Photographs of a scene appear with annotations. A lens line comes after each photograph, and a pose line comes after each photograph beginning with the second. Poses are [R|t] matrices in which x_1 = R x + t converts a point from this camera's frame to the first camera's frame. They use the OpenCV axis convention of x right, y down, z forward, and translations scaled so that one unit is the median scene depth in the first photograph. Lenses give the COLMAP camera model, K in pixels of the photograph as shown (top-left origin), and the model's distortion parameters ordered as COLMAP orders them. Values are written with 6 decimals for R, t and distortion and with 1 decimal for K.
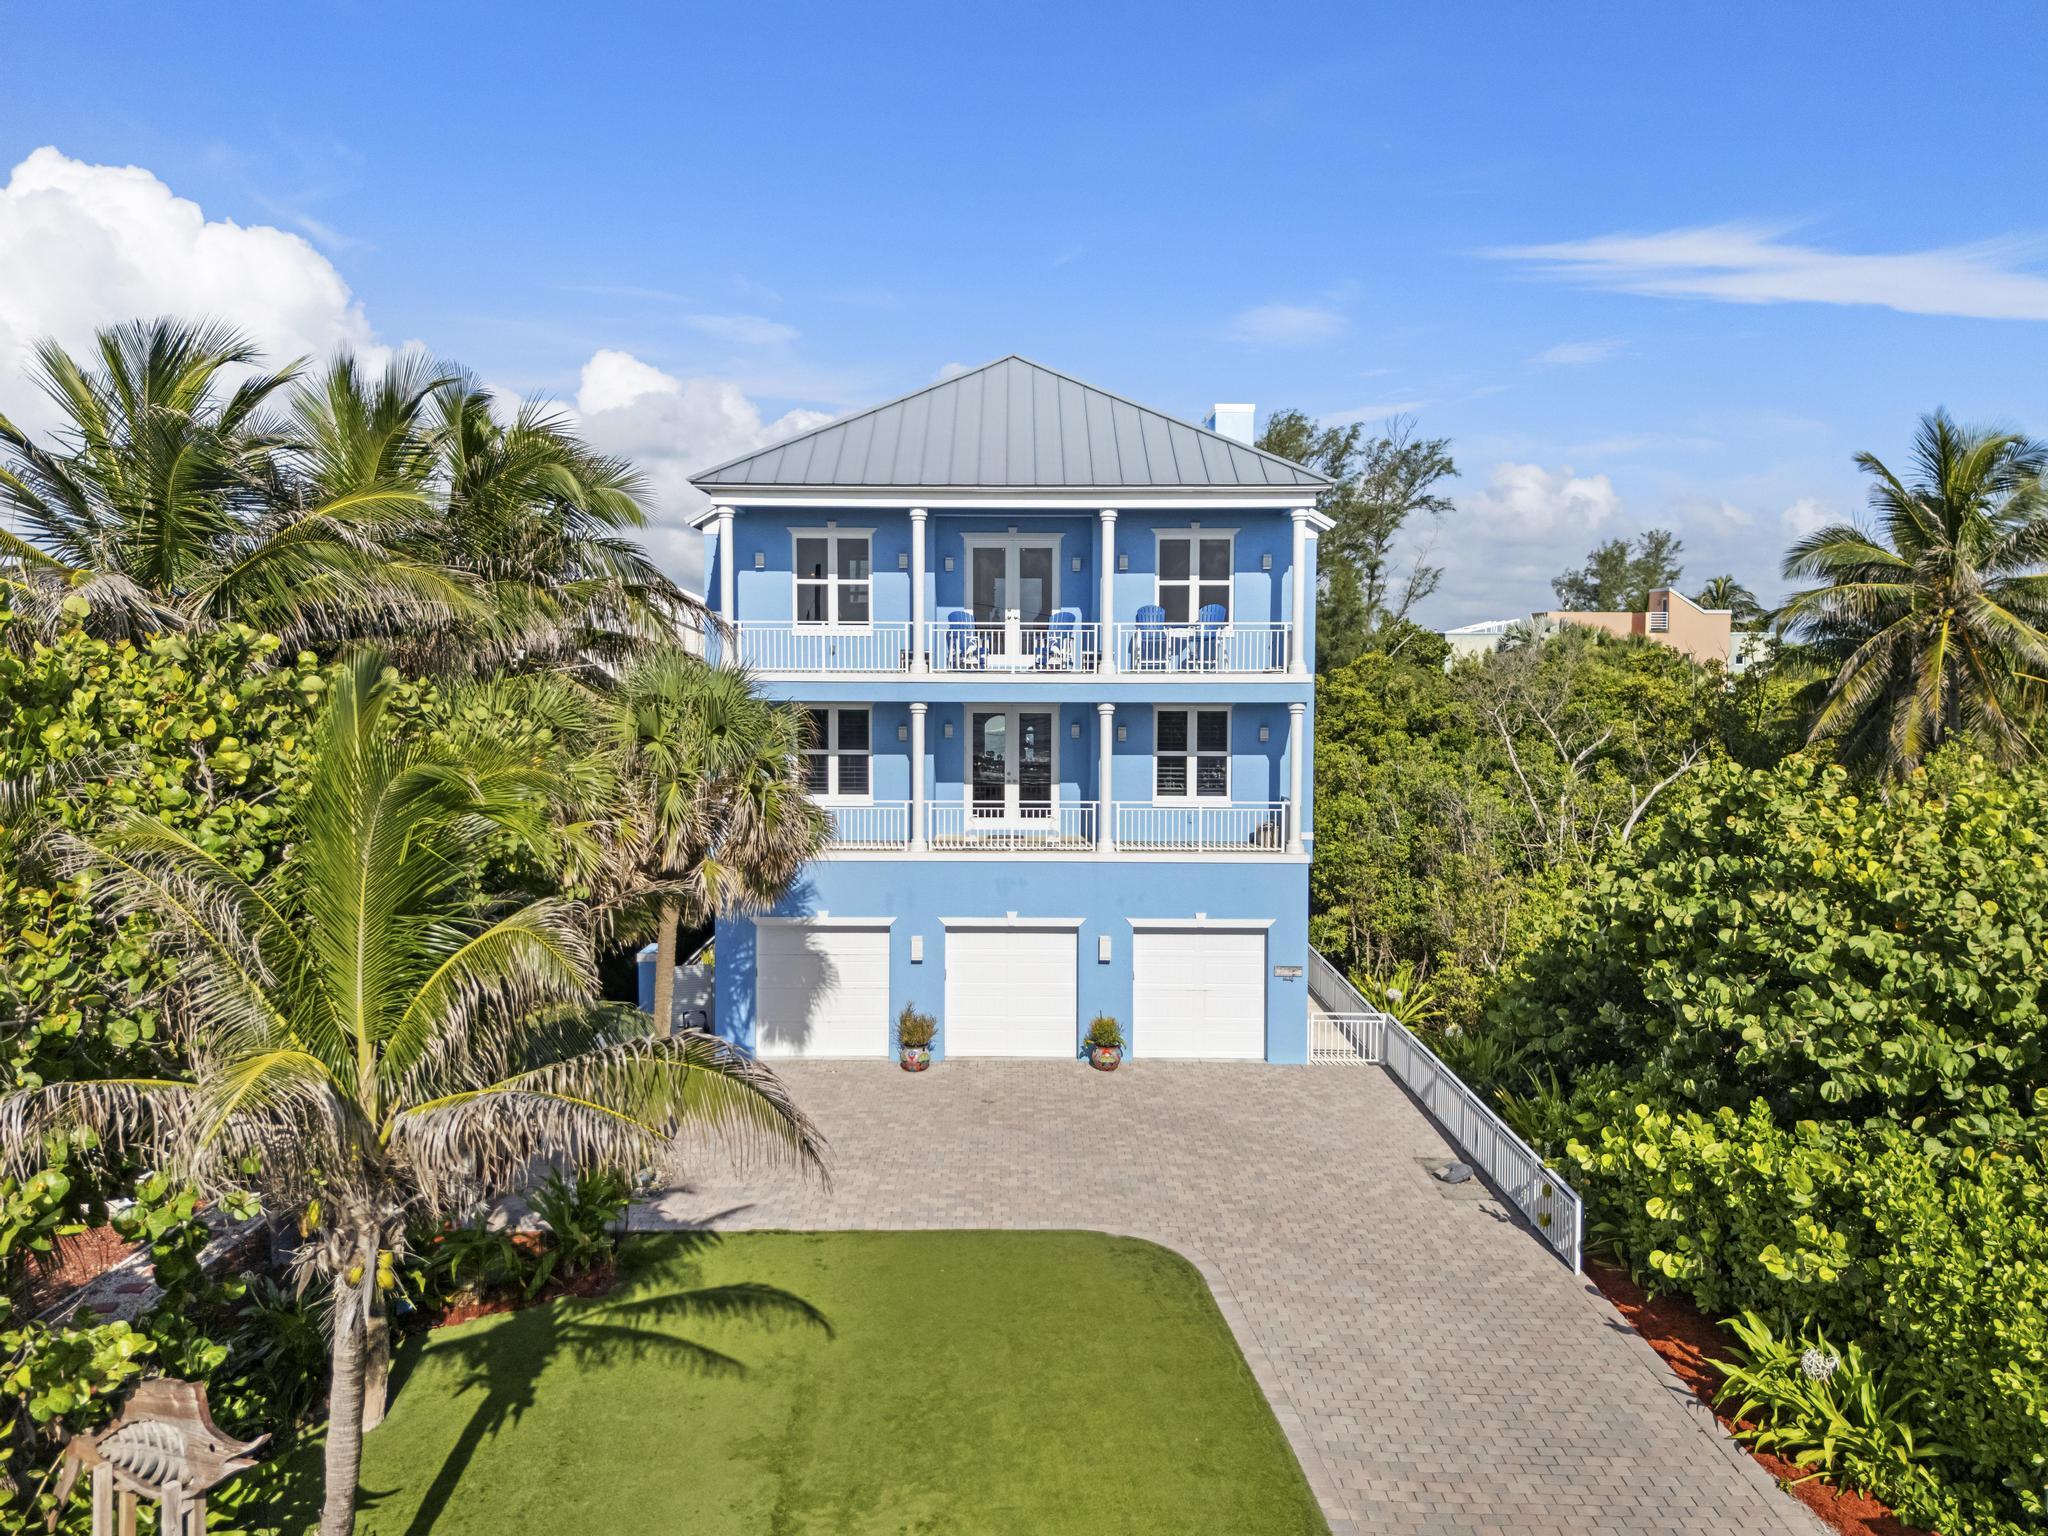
lens RADIAL K [[1535.3, 0, 1024.0], [0, 1535.3, 768.0], [0, 0, 1]] dist [0.028069, -0.001430]
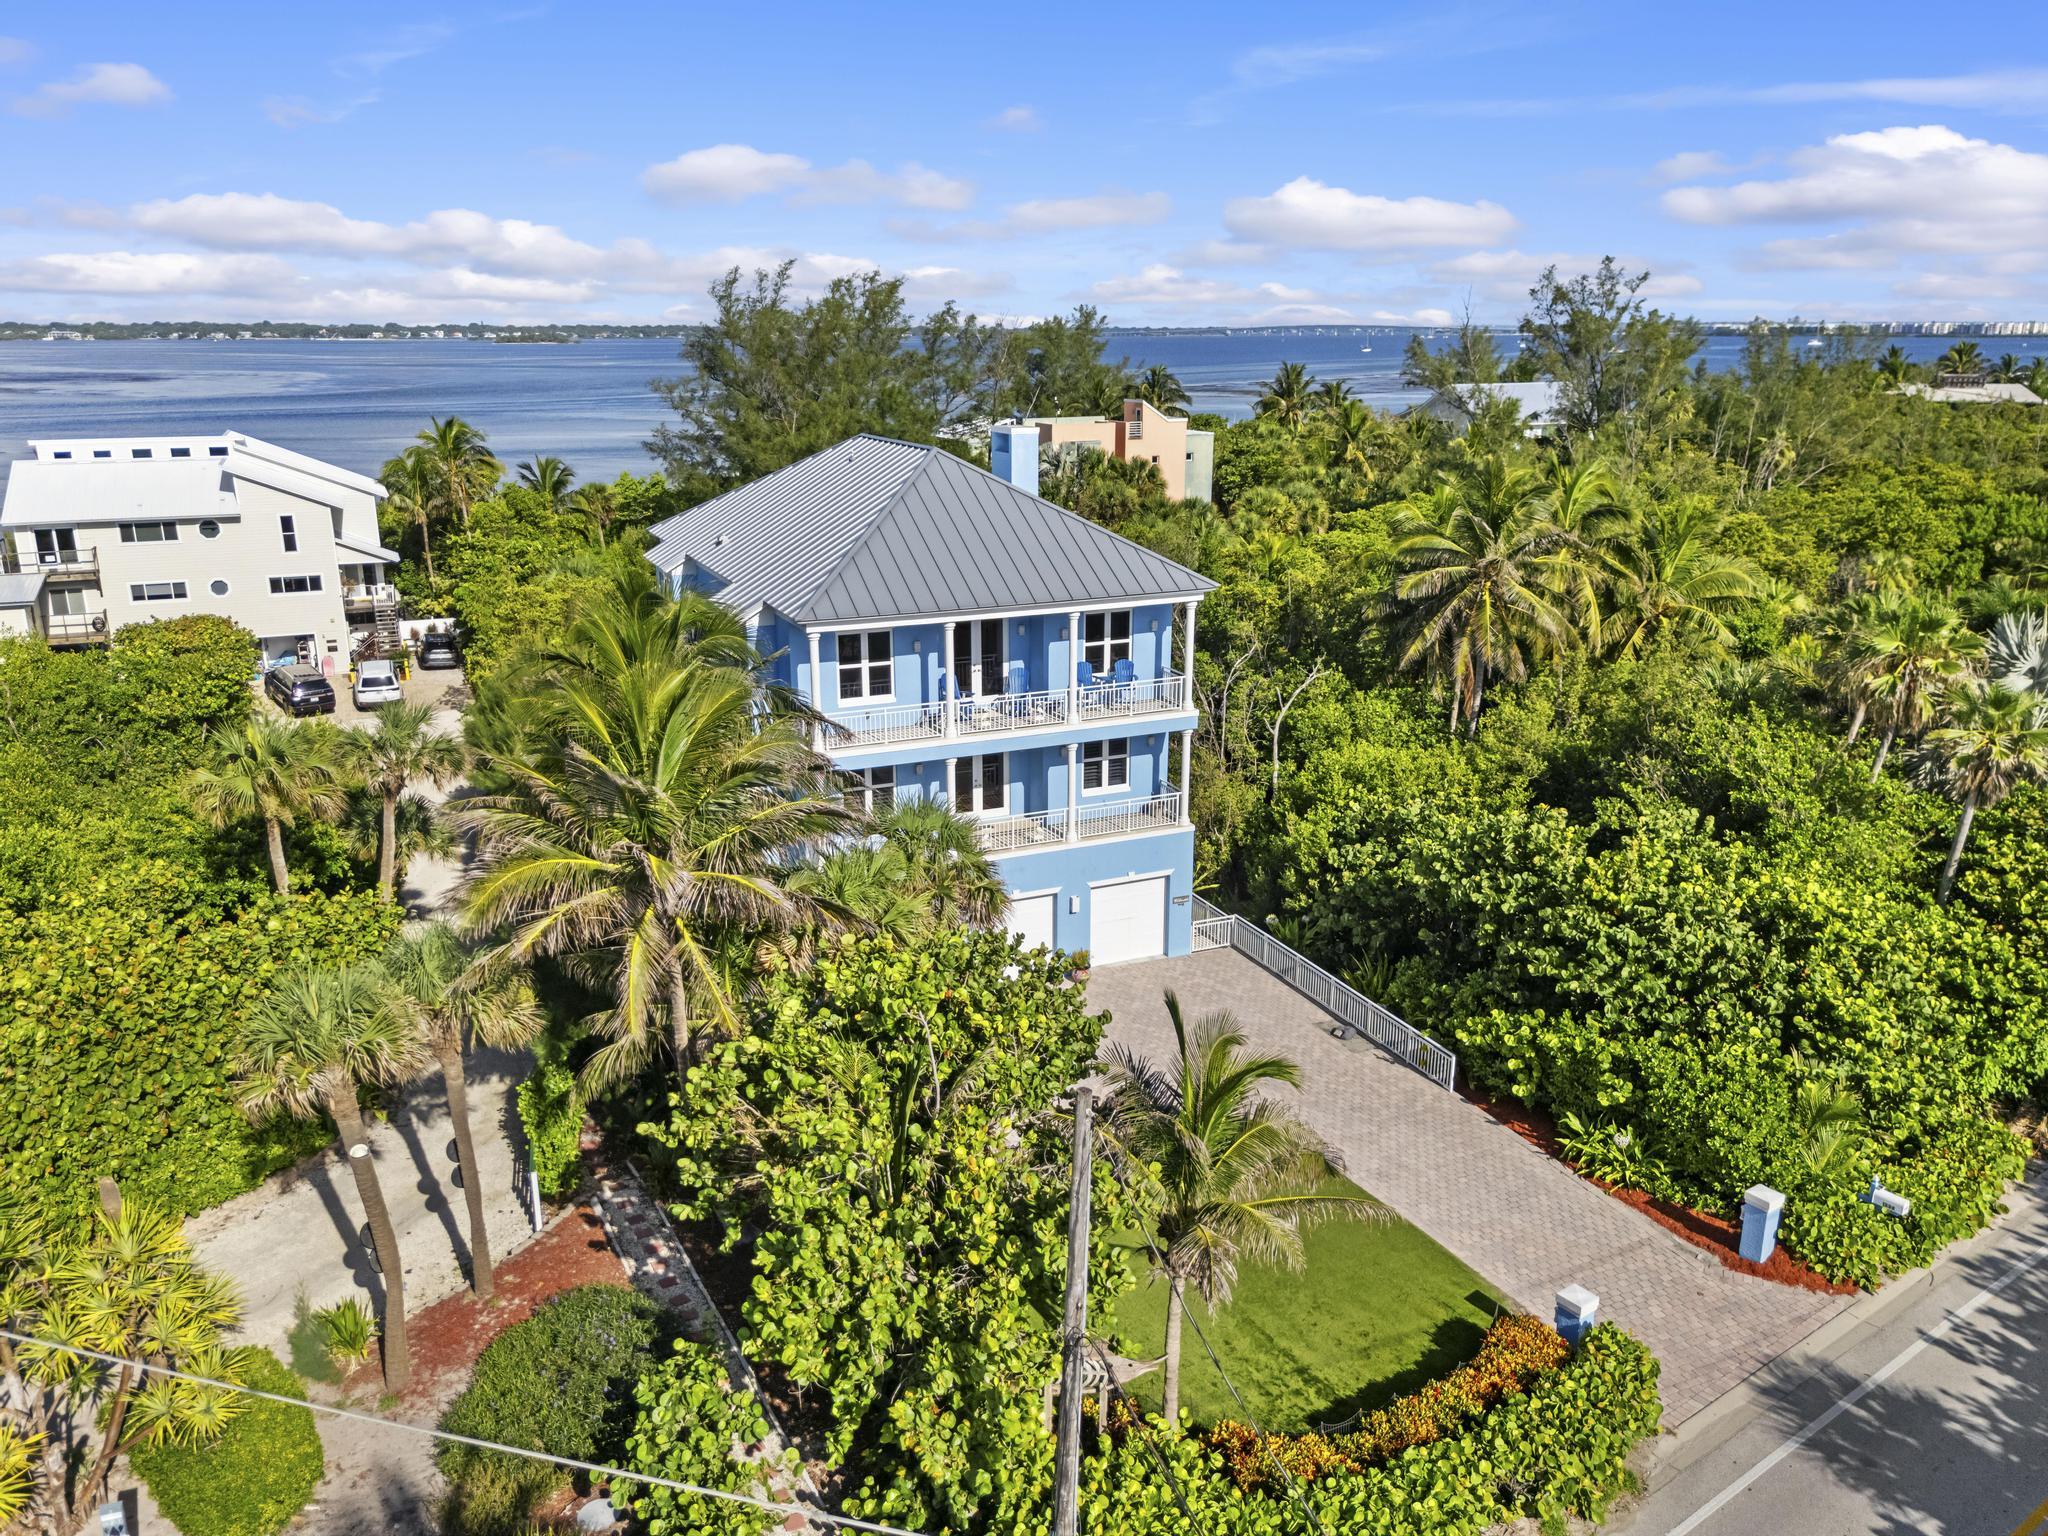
lens RADIAL K [[1535.3, 0, 1024.0], [0, 1535.3, 768.0], [0, 0, 1]] dist [0.028069, -0.001430]
pose [[0.911827, -0.119033, 0.392941, -0.554187], [0.032988, 0.975197, 0.218865, -0.334279], [-0.409247, -0.186605, 0.893138, -0.270543]]
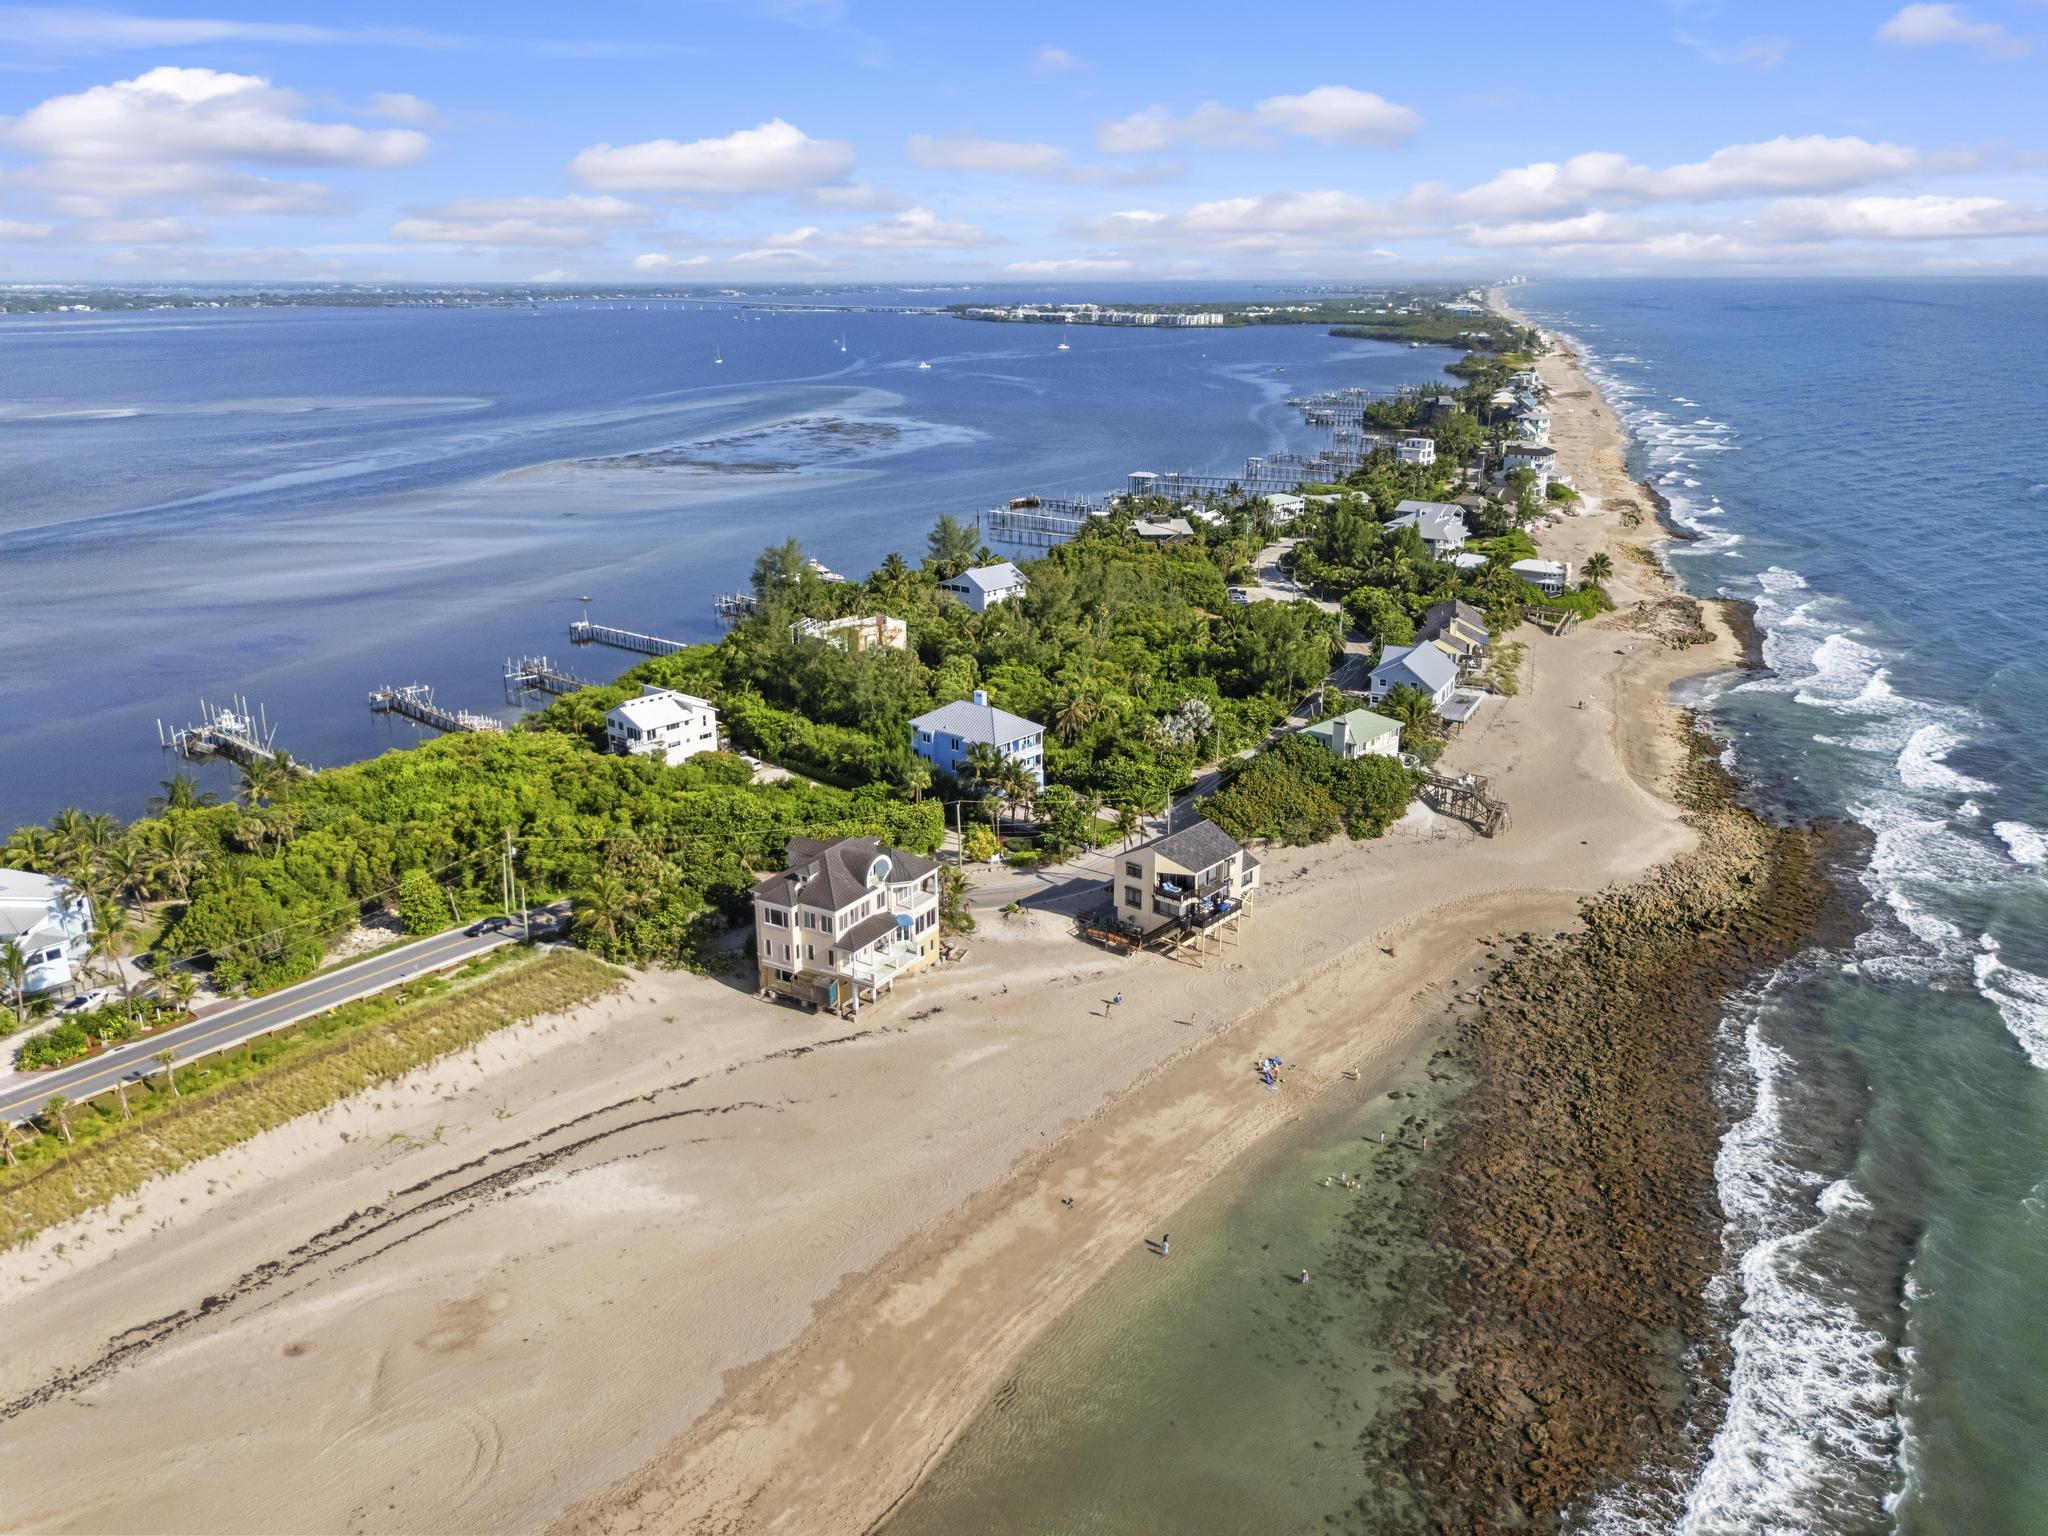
lens RADIAL K [[1535.3, 0, 1024.0], [0, 1535.3, 768.0], [0, 0, 1]] dist [0.028069, -0.001430]
pose [[0.650957, -0.246082, 0.718121, -5.916359], [0.056700, 0.959118, 0.277269, -2.290032], [-0.756994, -0.139773, 0.638297, -4.279668]]
